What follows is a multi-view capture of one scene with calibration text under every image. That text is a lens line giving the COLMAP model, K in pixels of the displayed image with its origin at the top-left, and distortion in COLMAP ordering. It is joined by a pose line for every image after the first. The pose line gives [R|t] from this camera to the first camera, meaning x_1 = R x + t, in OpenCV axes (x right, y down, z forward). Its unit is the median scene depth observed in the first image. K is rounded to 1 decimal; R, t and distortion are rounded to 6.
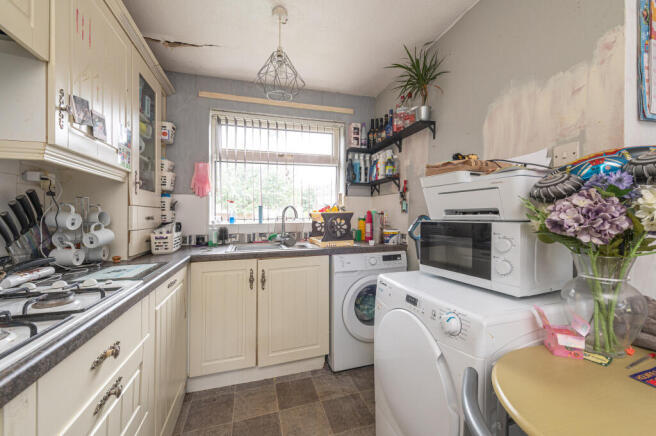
lens RADIAL K [[258.1, 0, 328.9], [0, 258.1, 219.6], [0, 0, 1]] dist [-0.002454, 0.000176]
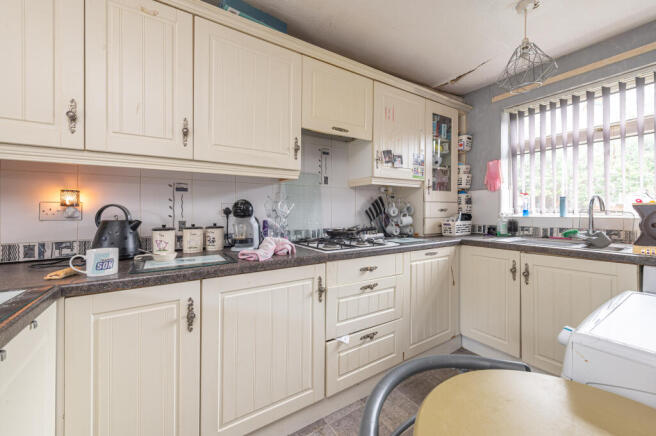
lens RADIAL K [[258.1, 0, 329.2], [0, 258.1, 210.8], [0, 0, 1]] dist [-0.002454, 0.000176]
pose [[0.269133, 0.010643, -0.963044, 0.481656], [-0.011780, 0.999901, 0.007758, -0.004835], [0.963031, 0.009257, 0.269232, 0.013879]]
